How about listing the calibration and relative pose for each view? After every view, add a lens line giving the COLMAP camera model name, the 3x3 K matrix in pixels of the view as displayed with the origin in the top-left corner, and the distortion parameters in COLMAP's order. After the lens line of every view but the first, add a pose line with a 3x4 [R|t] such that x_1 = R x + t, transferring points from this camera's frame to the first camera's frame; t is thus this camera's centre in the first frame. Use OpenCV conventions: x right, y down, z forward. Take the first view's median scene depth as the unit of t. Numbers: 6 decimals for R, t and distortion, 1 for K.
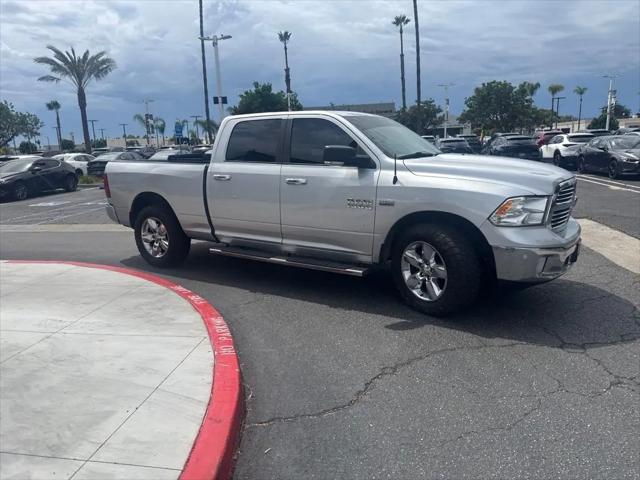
lens RADIAL K [[453.7, 0, 317.4], [0, 453.7, 240.9], [0, 0, 1]] dist [0.019199, -0.026256]
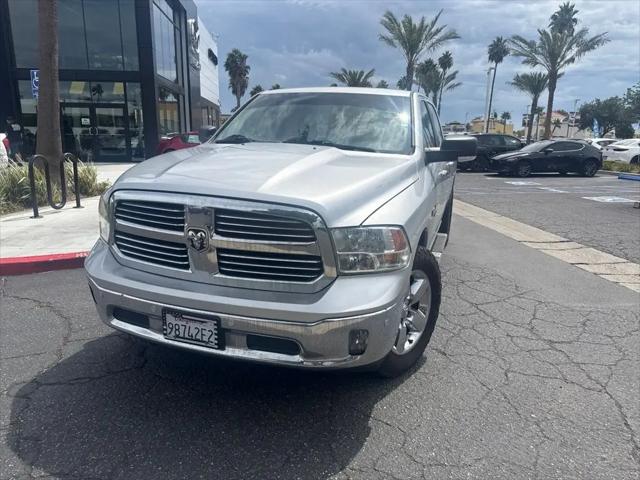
lens RADIAL K [[453.7, 0, 319.0], [0, 453.7, 241.6], [0, 0, 1]] dist [0.019199, -0.026256]
pose [[0.249015, 0.253644, -0.934696, 0.966167], [-0.219258, 0.954804, 0.200688, -0.195074], [0.943354, 0.154966, 0.293374, 0.863089]]
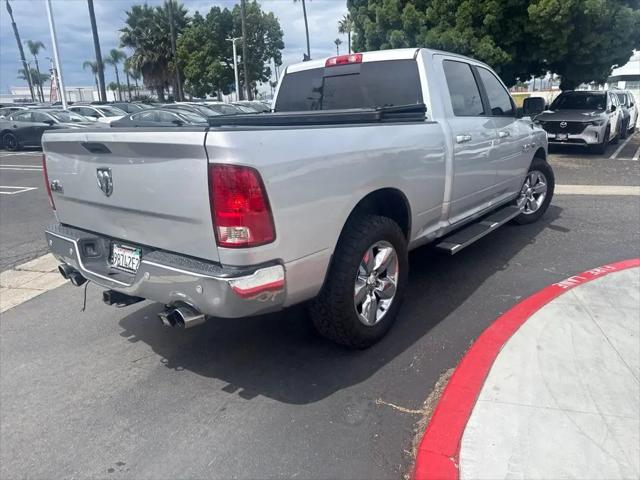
lens RADIAL K [[454.2, 0, 316.4], [0, 454.2, 234.3], [0, 0, 1]] dist [0.019388, -0.028173]
pose [[0.095440, -0.241841, 0.965611, -1.036628], [0.218237, 0.951523, 0.216742, -0.221493], [-0.971218, 0.190046, 0.143592, 1.260283]]
